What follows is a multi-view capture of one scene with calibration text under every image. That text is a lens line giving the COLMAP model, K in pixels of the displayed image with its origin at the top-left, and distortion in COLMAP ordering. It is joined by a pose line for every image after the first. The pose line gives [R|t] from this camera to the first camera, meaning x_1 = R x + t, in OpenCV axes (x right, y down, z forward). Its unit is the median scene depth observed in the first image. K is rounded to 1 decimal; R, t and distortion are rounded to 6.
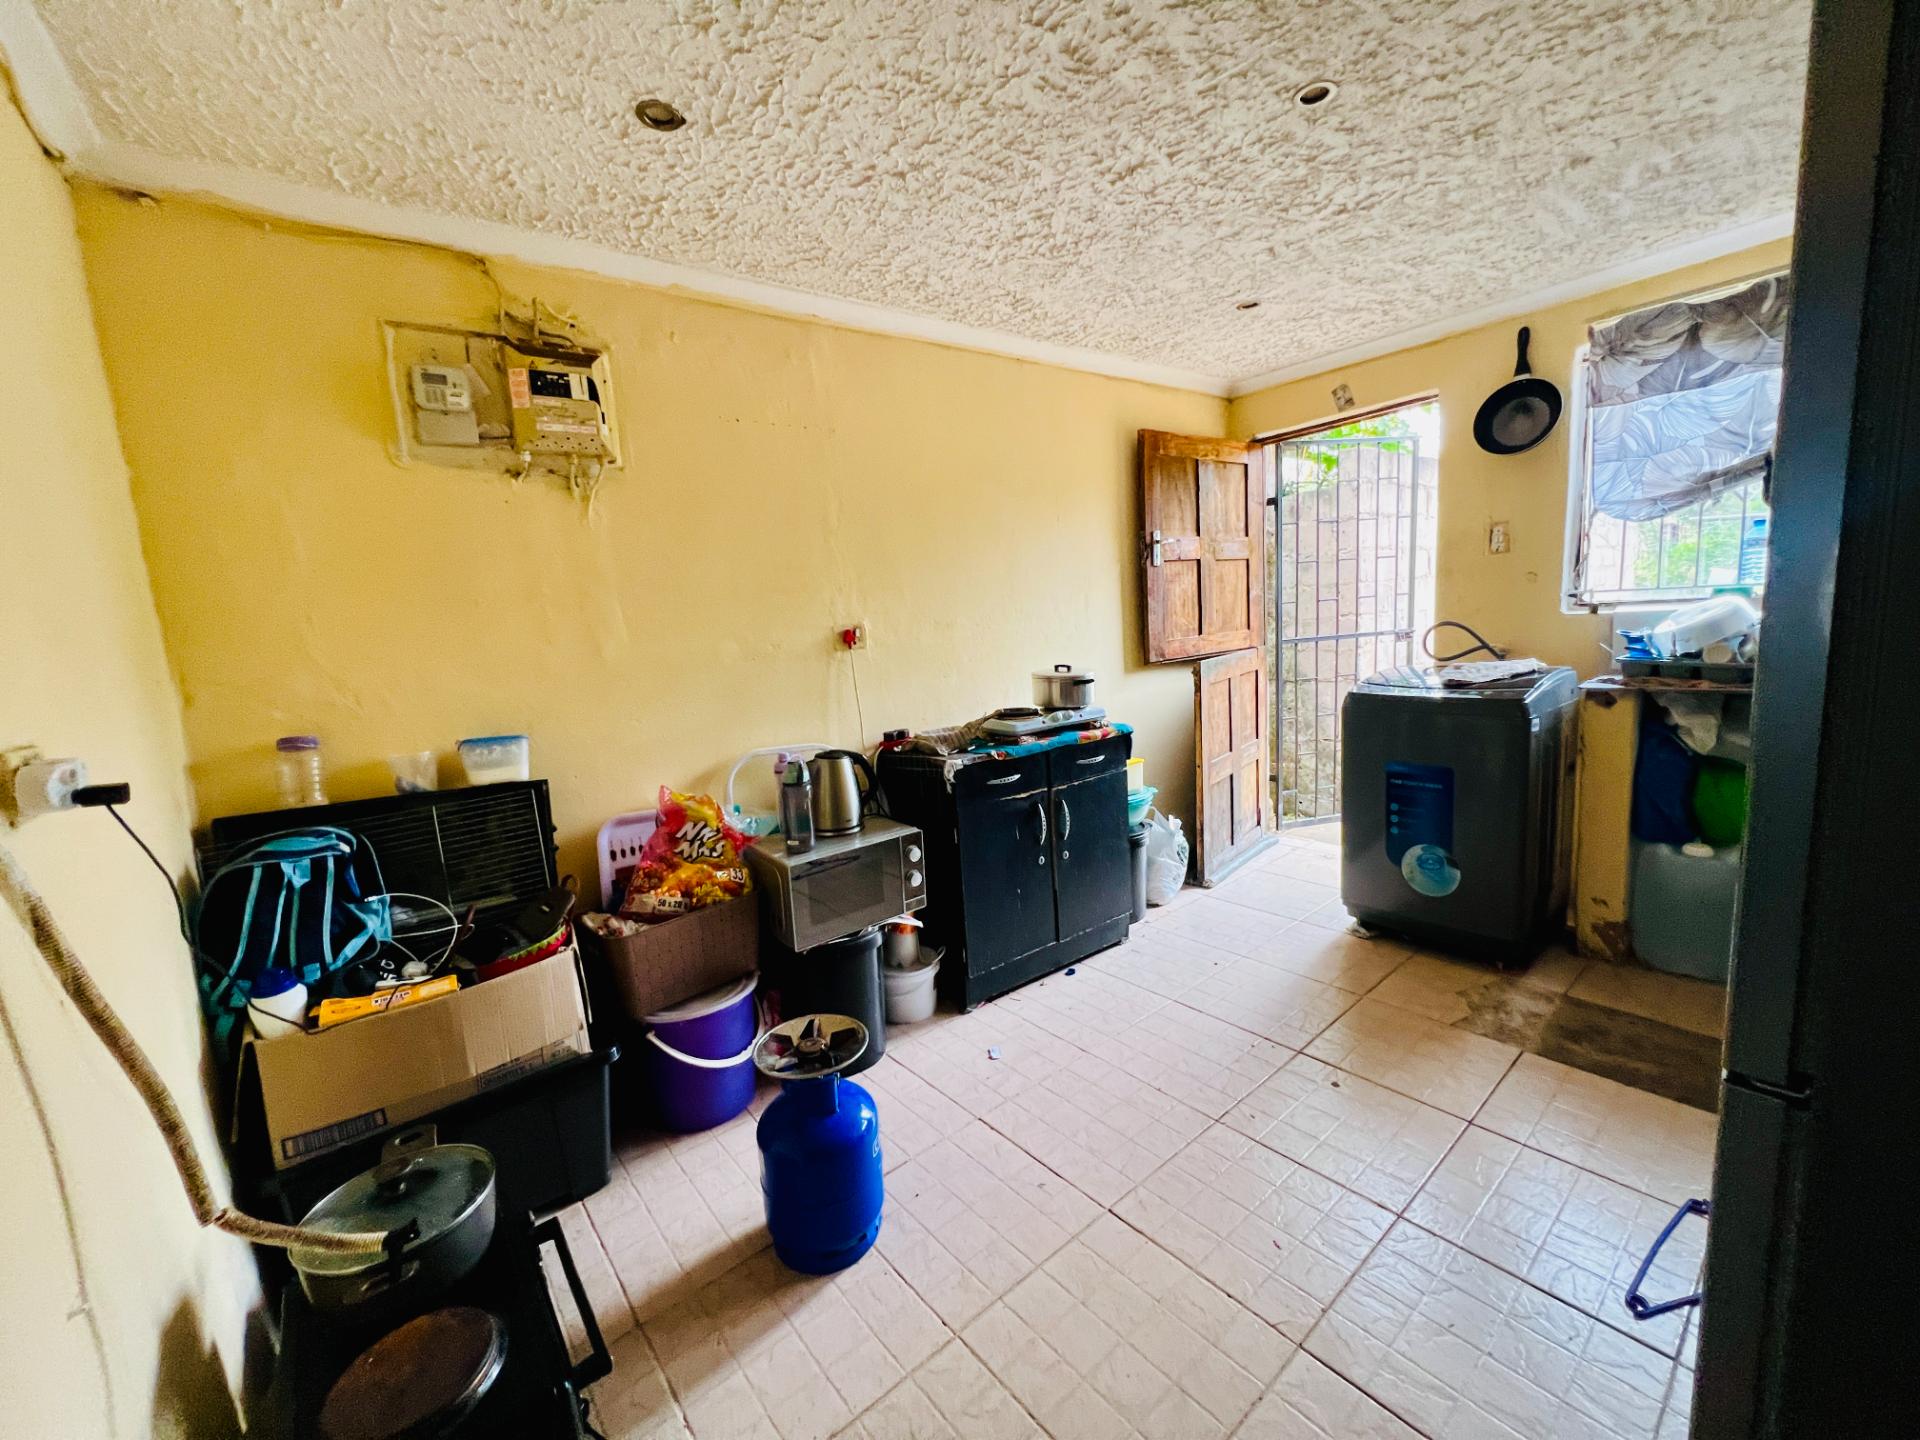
lens RADIAL K [[767.1, 0, 956.0], [0, 767.1, 715.6], [0, 0, 1]] dist [-0.002837, 0.000565]
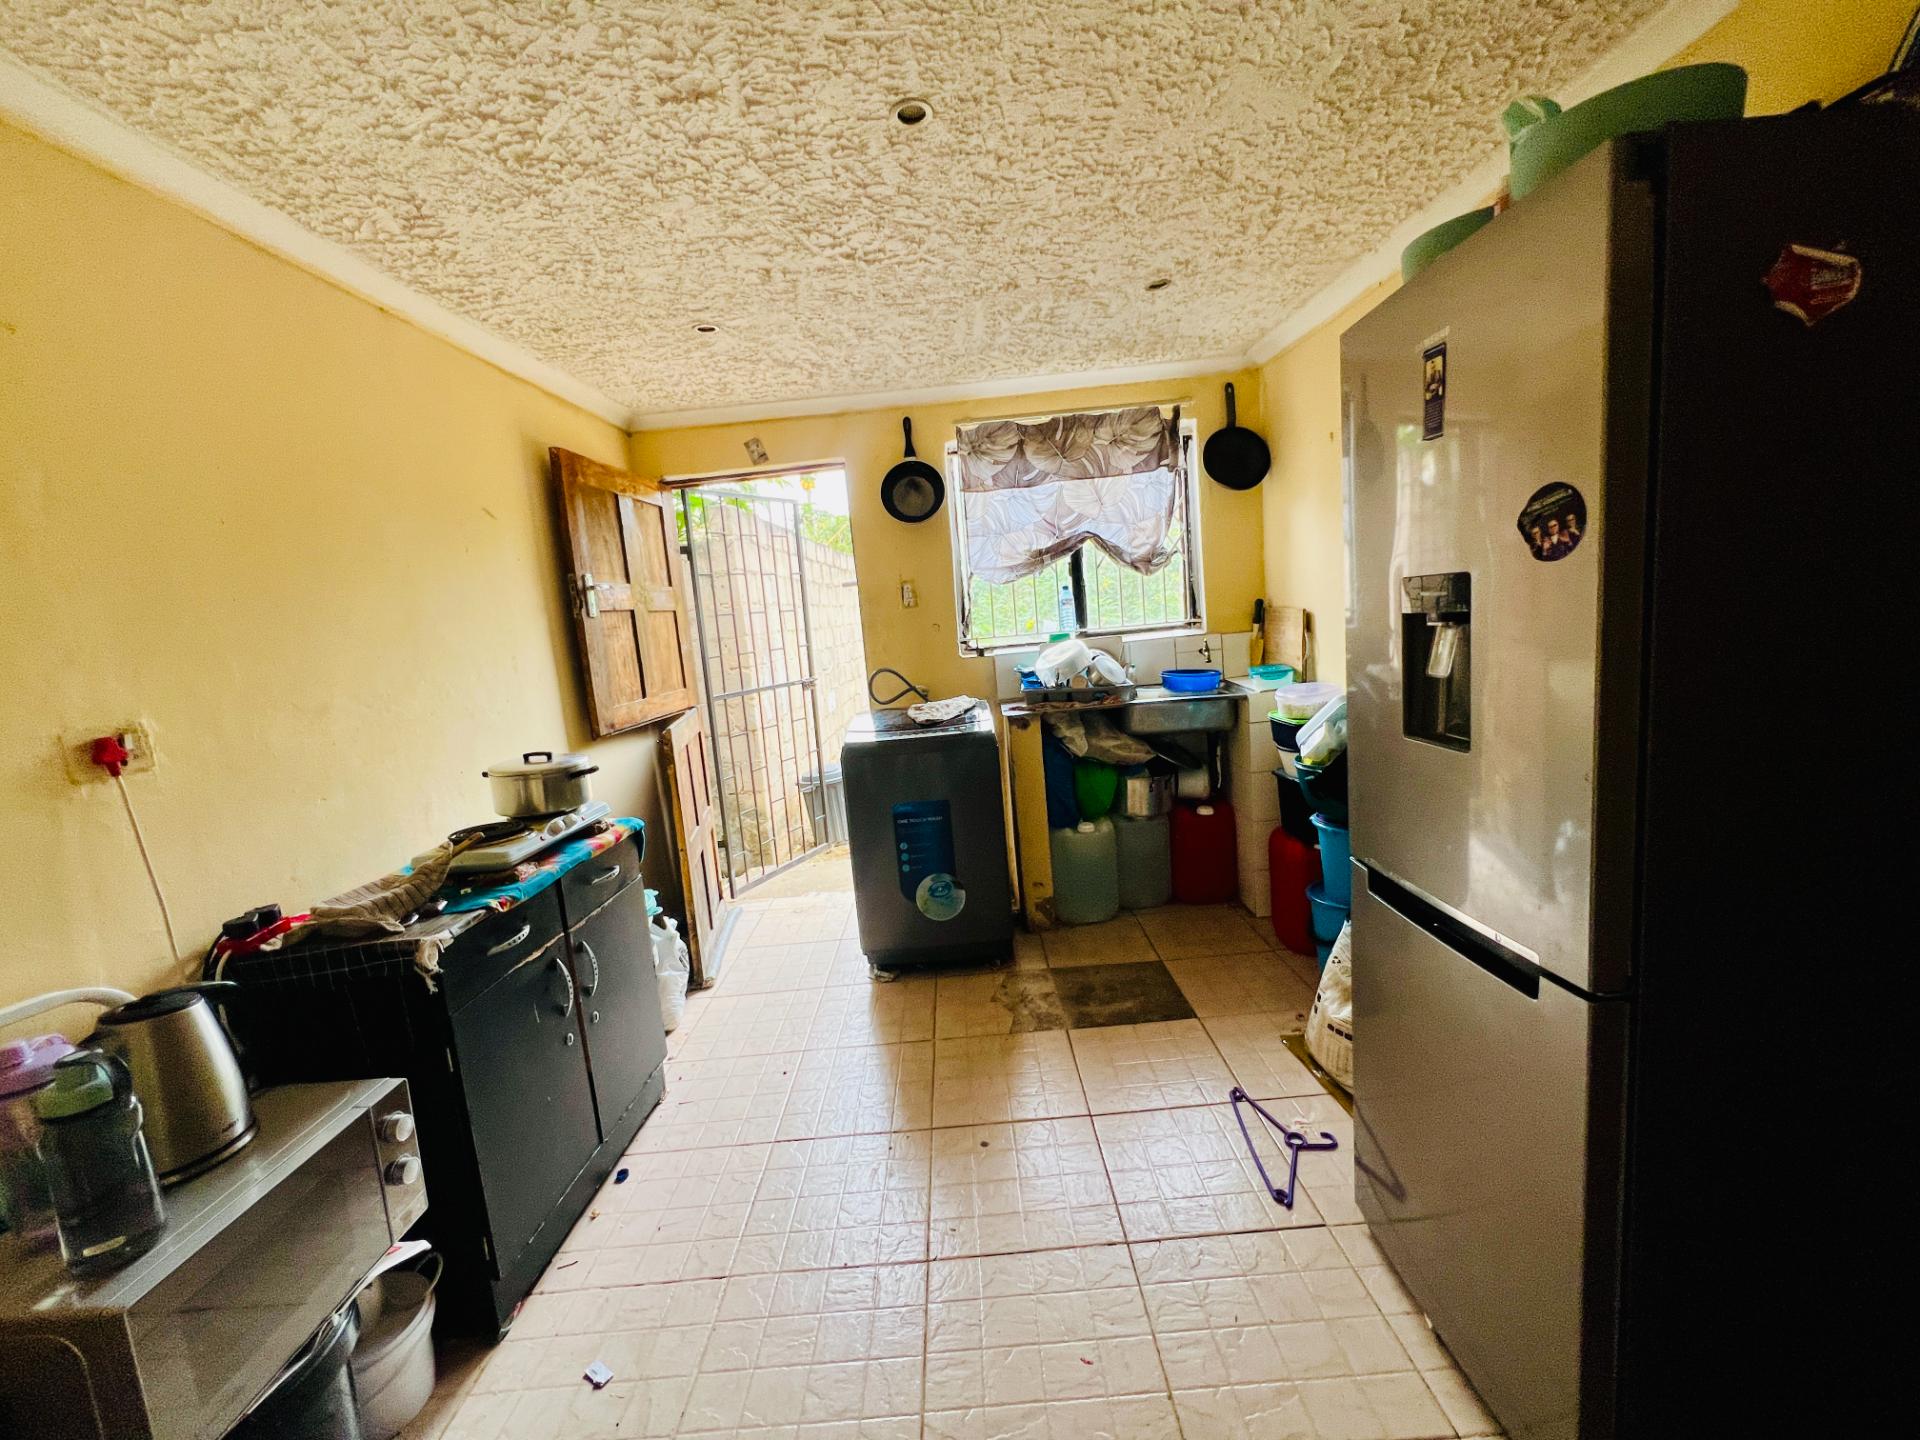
lens RADIAL K [[767.1, 0, 960.5], [0, 767.1, 715.9], [0, 0, 1]] dist [-0.002837, 0.000565]
pose [[0.628180, -0.092756, 0.772519, -0.174068], [0.149372, 0.988777, -0.002741, -0.042894], [-0.763595, 0.117114, 0.634986, 0.270313]]
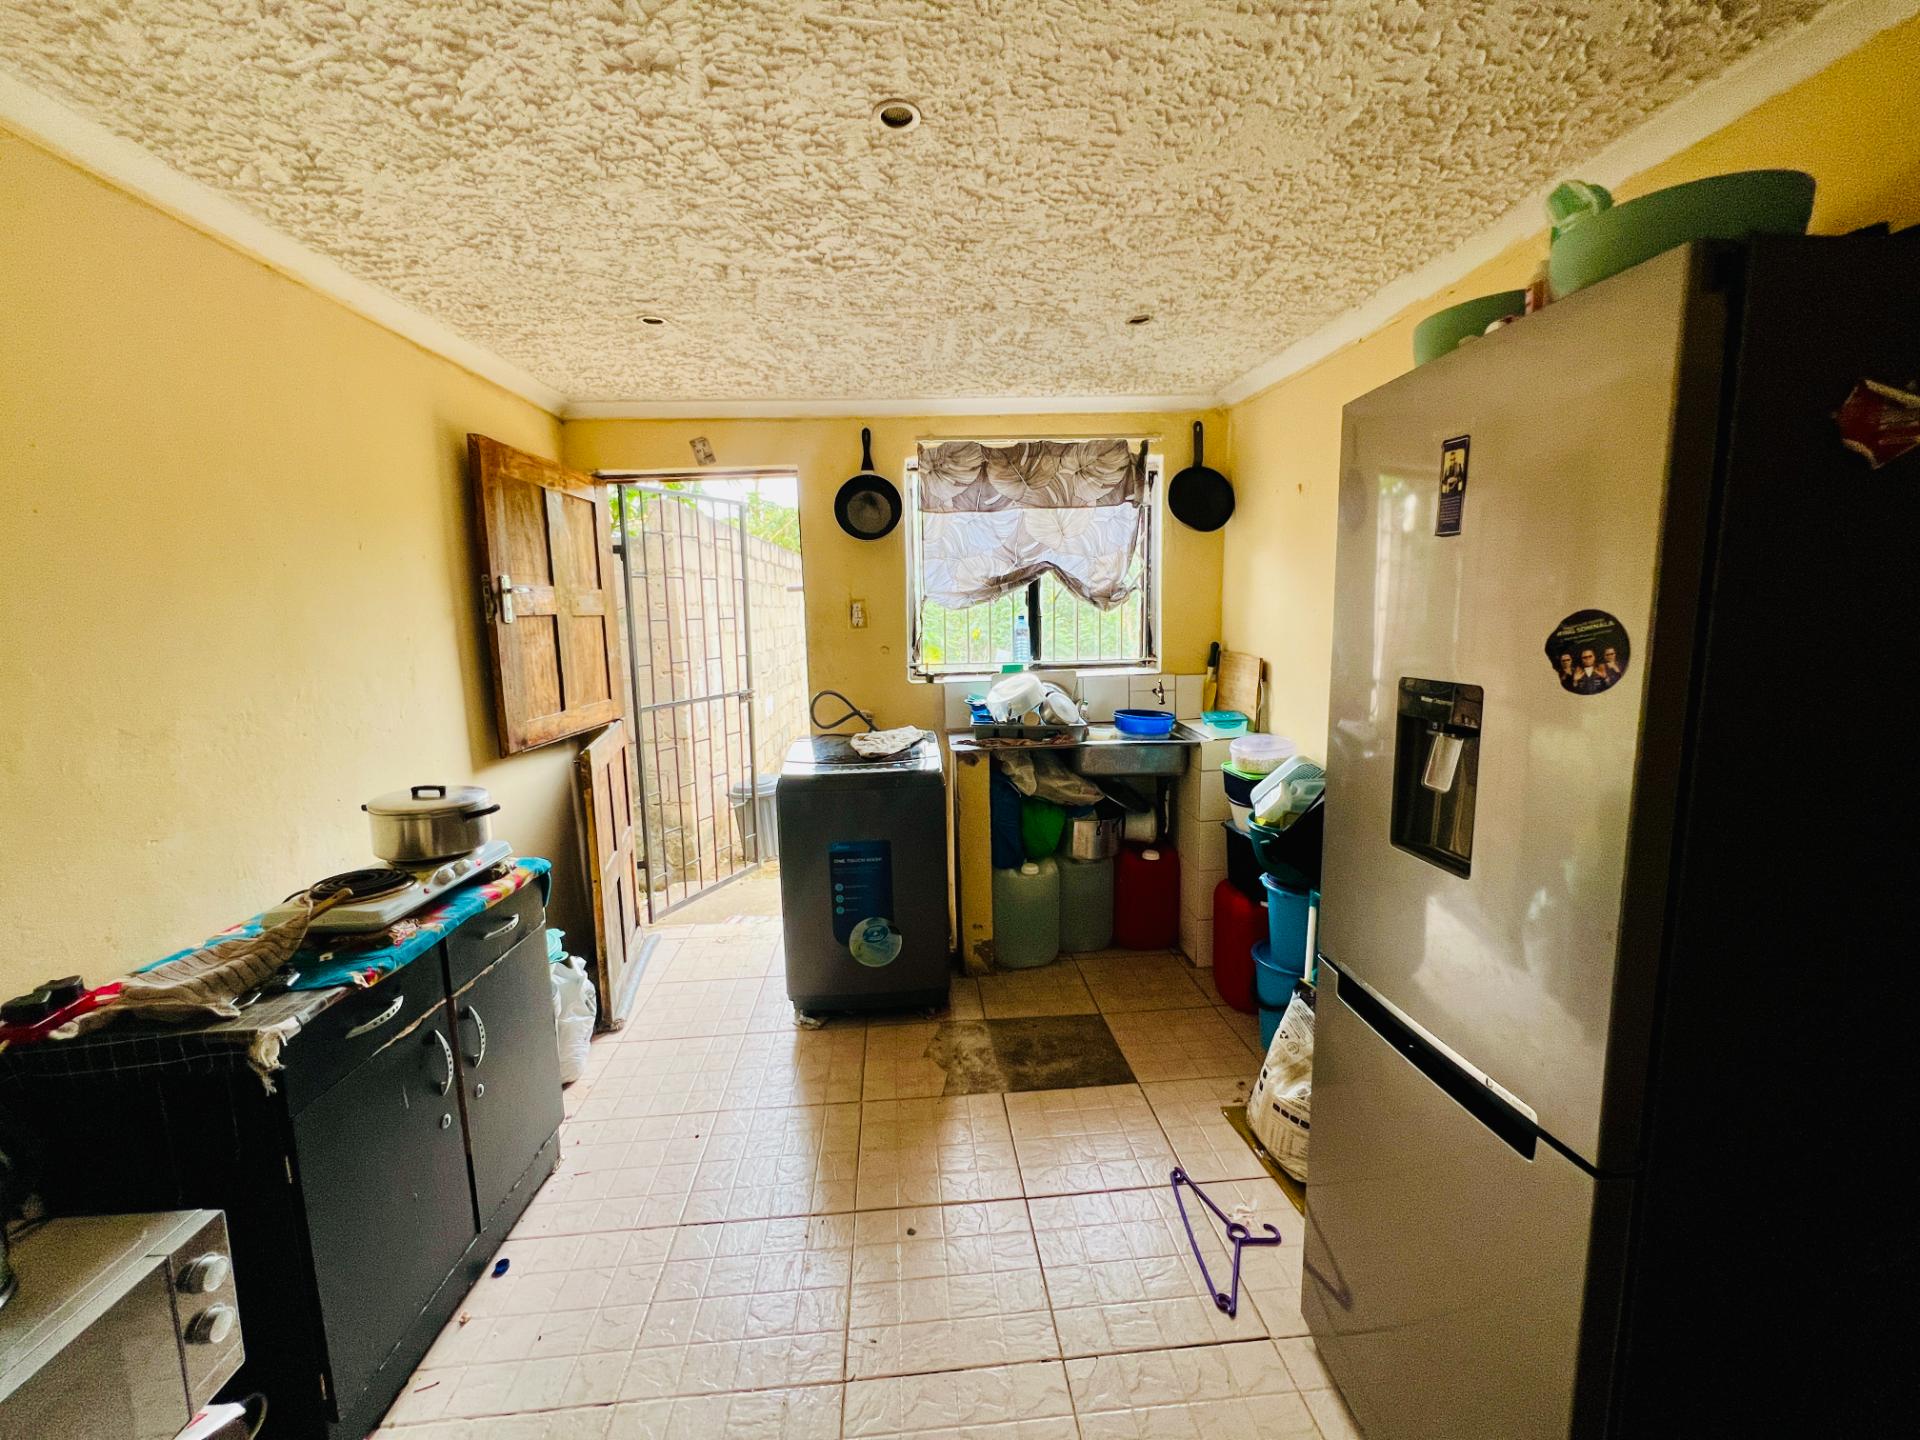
lens RADIAL K [[767.1, 0, 960.5], [0, 767.1, 716.5], [0, 0, 1]] dist [-0.002837, 0.000565]
pose [[0.569009, -0.060466, 0.820105, -0.134302], [0.095162, 0.995434, 0.007367, -0.093820], [-0.816807, 0.073851, 0.572165, 0.309951]]
